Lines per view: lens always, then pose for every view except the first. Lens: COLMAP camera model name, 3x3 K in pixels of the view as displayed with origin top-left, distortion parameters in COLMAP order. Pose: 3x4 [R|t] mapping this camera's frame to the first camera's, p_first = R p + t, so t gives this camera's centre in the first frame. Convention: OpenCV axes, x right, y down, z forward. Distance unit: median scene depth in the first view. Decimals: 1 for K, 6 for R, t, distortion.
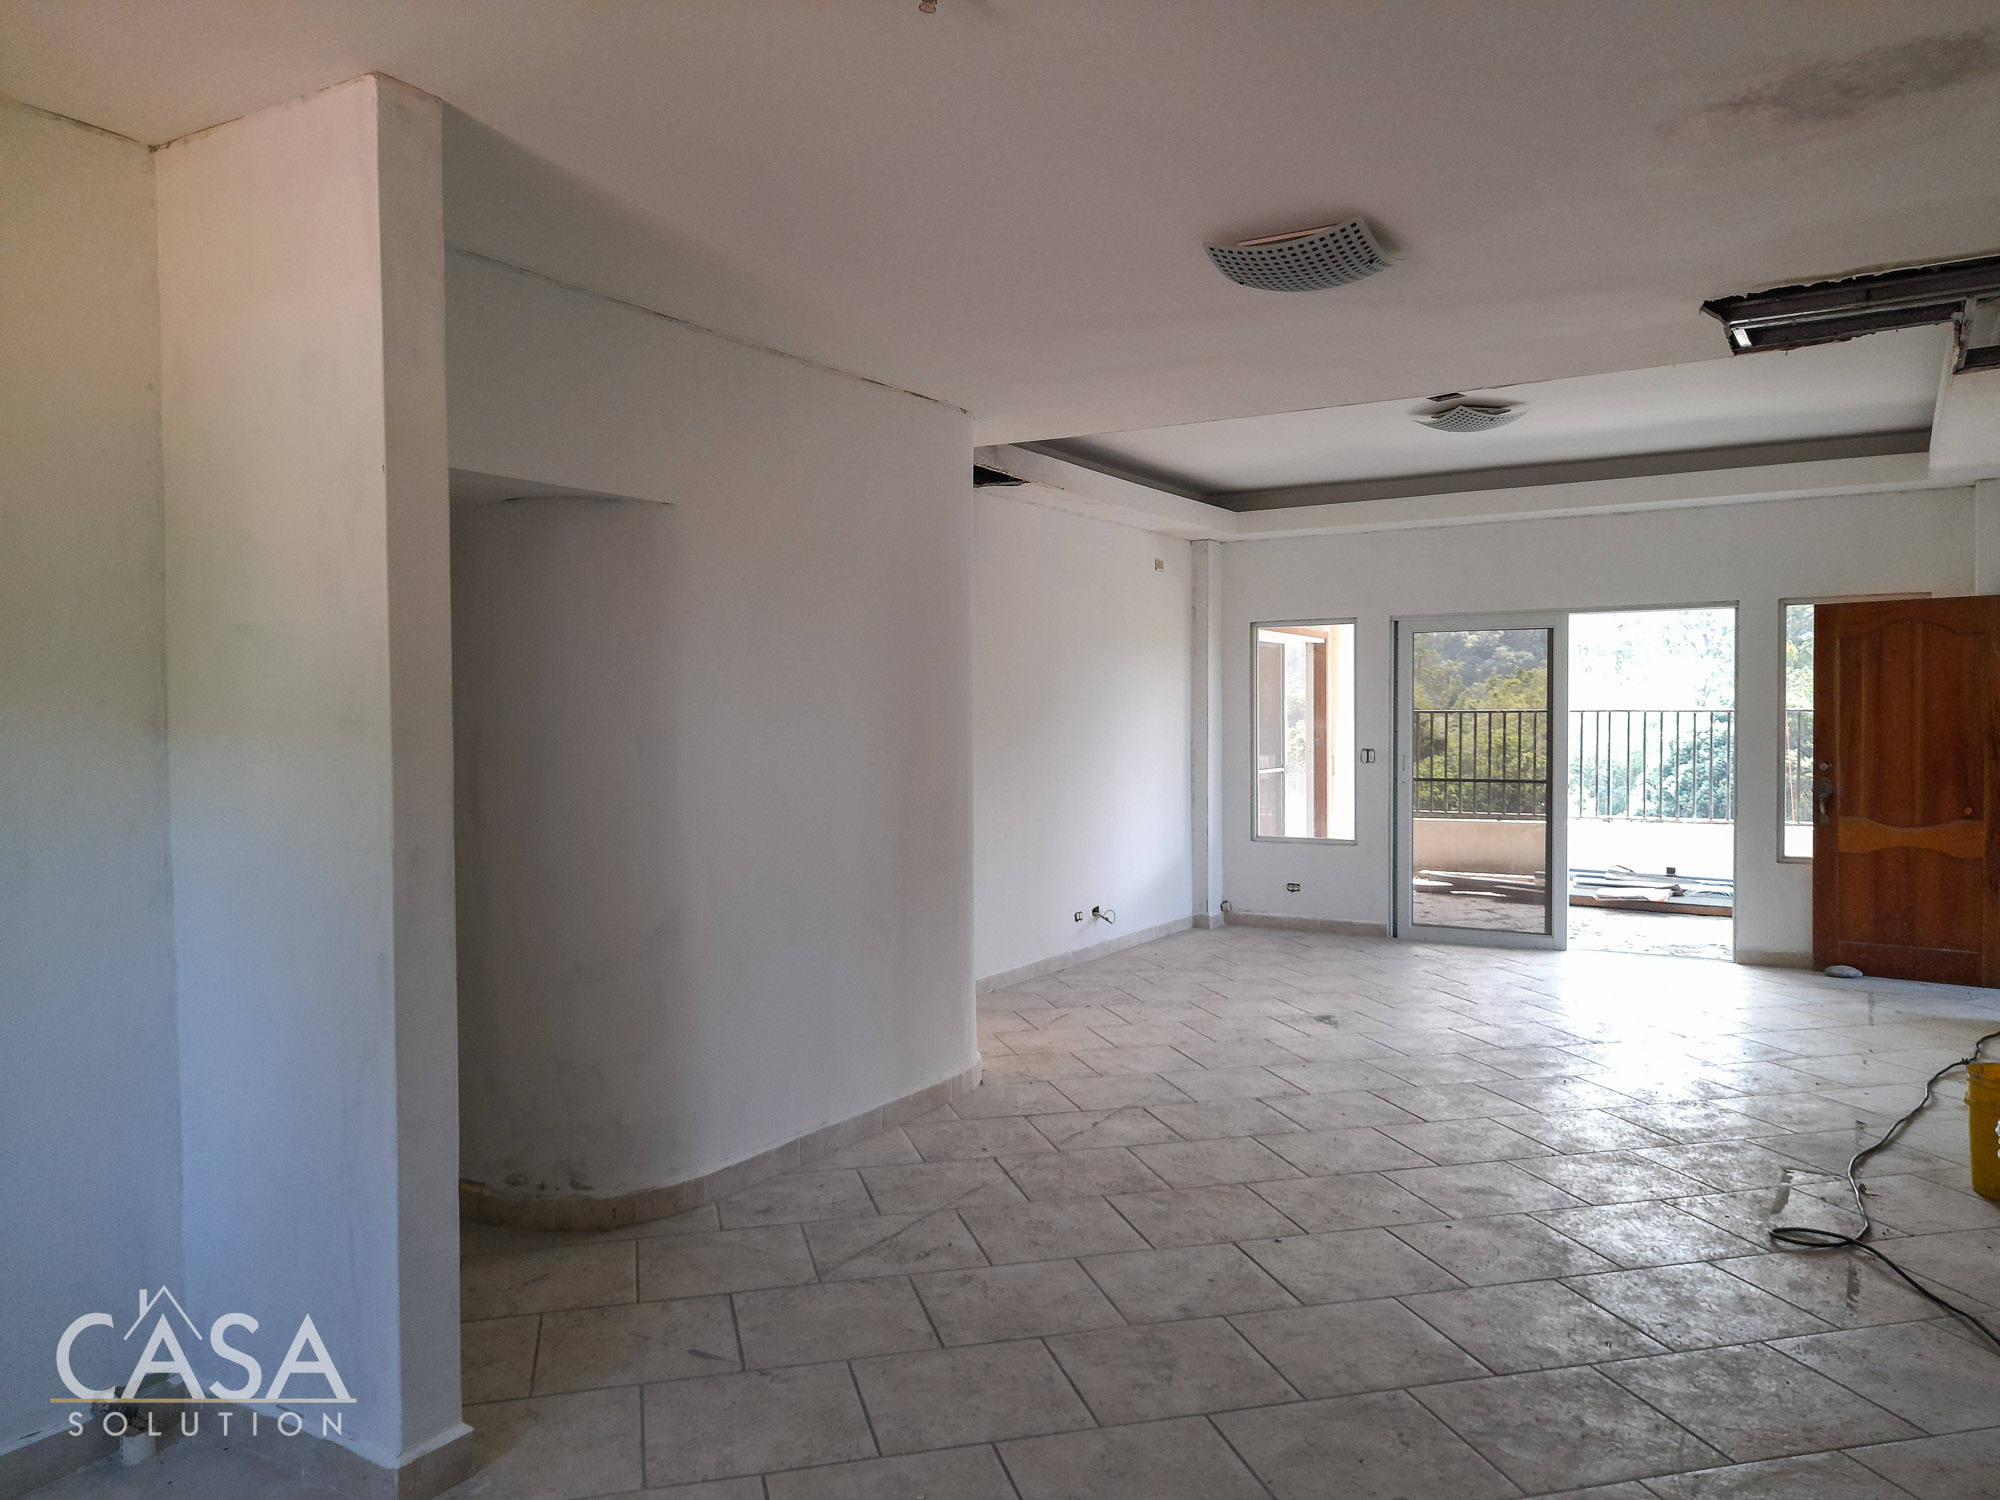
lens RADIAL K [[1448.8, 0, 989.1], [0, 1448.8, 753.8], [0, 0, 1]] dist [0.032965, -0.039685]
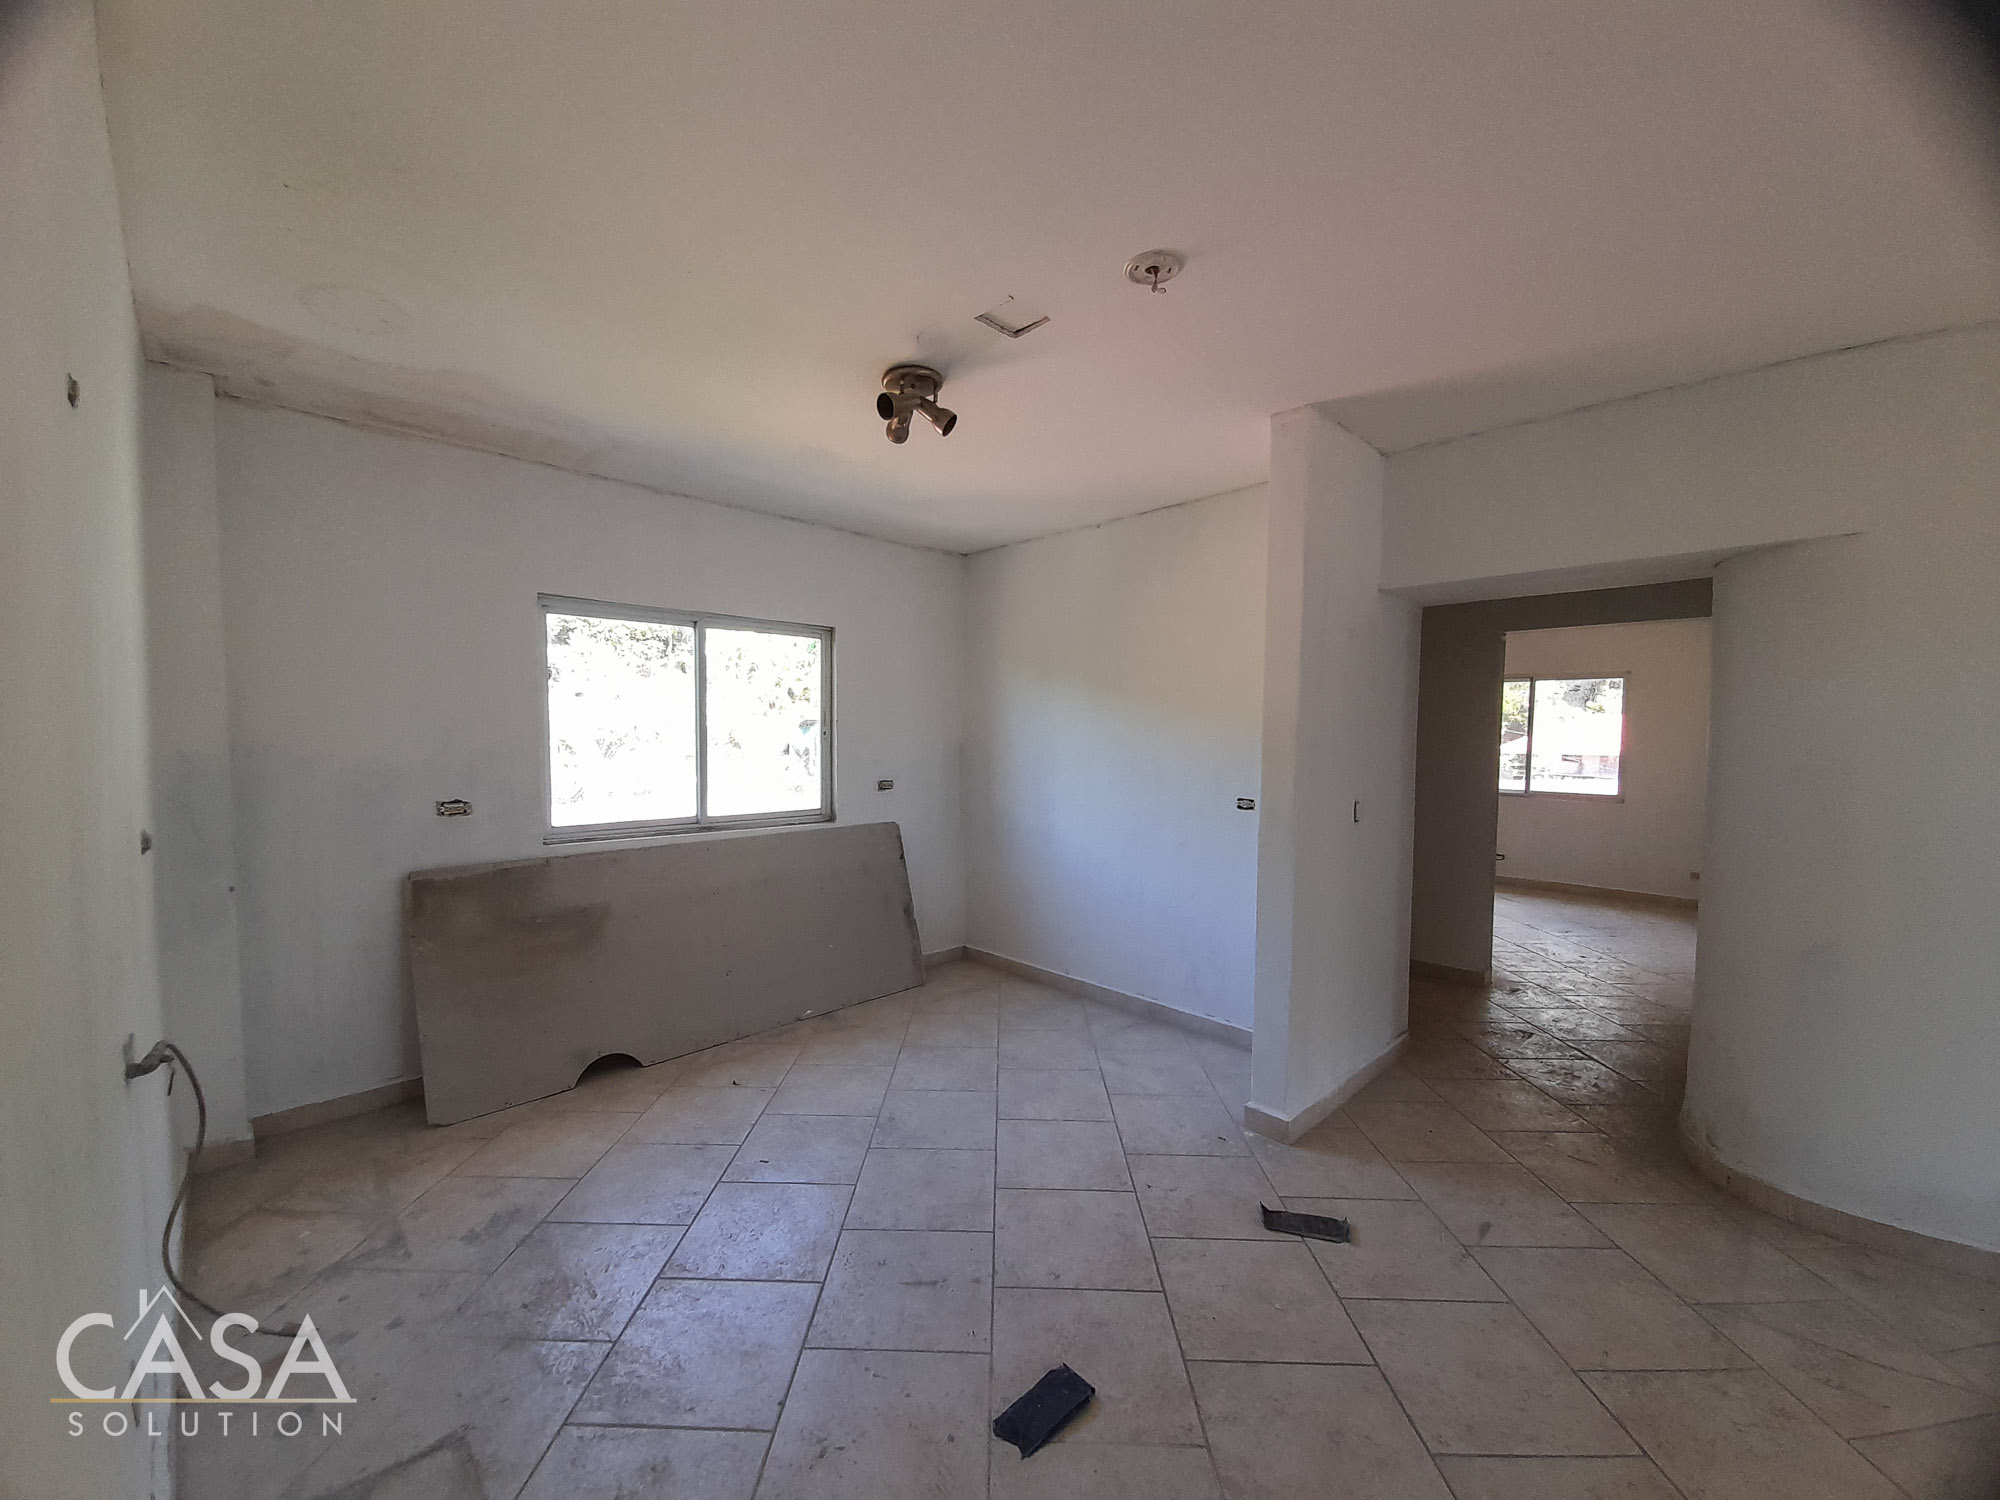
lens RADIAL K [[779.1, 0, 989.3], [0, 779.1, 773.4], [0, 0, 1]] dist [0.005398, -0.008218]
pose [[-0.263928, 0.061045, -0.962609, 0.450904], [-0.030833, 0.996951, 0.071677, -0.028026], [0.964049, 0.048598, -0.261241, 0.570575]]
